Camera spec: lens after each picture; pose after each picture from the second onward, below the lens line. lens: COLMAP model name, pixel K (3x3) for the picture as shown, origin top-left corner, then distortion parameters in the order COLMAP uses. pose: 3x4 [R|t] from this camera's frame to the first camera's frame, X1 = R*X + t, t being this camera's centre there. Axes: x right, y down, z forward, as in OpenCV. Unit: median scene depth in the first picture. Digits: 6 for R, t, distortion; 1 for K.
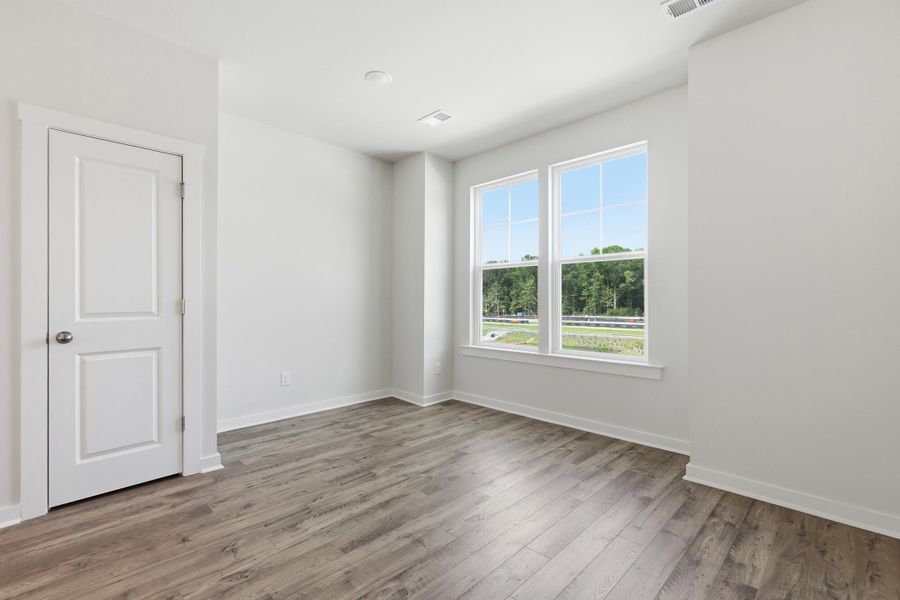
lens RADIAL K [[384.3, 0, 447.9], [0, 384.3, 303.0], [0, 0, 1]] dist [0.003564, 0.000259]
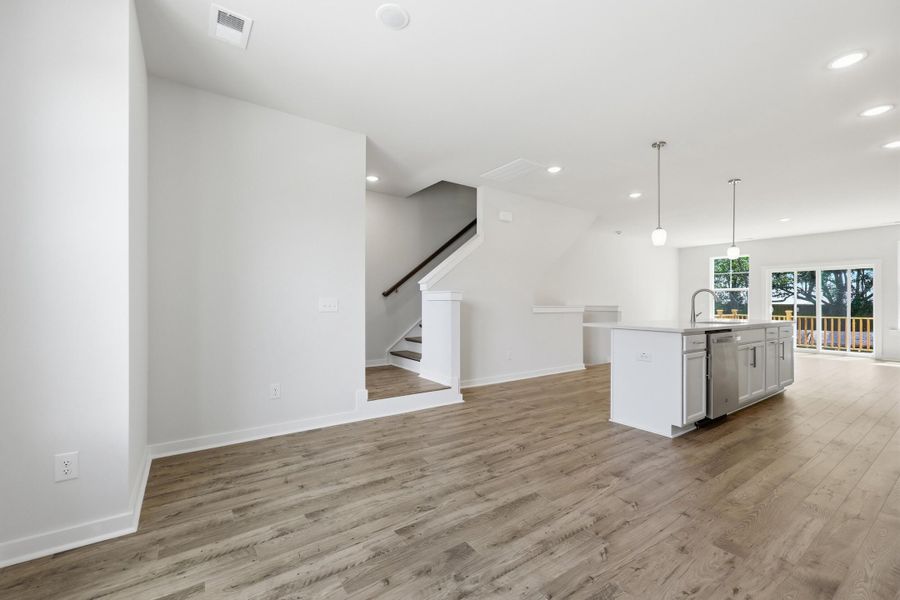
lens RADIAL K [[384.3, 0, 447.9], [0, 384.3, 303.0], [0, 0, 1]] dist [0.003564, 0.000259]
pose [[-0.983484, -0.003571, 0.180957, -0.172327], [-0.002853, 0.999987, 0.004225, -0.009483], [-0.180970, 0.003639, -0.983482, 1.956073]]
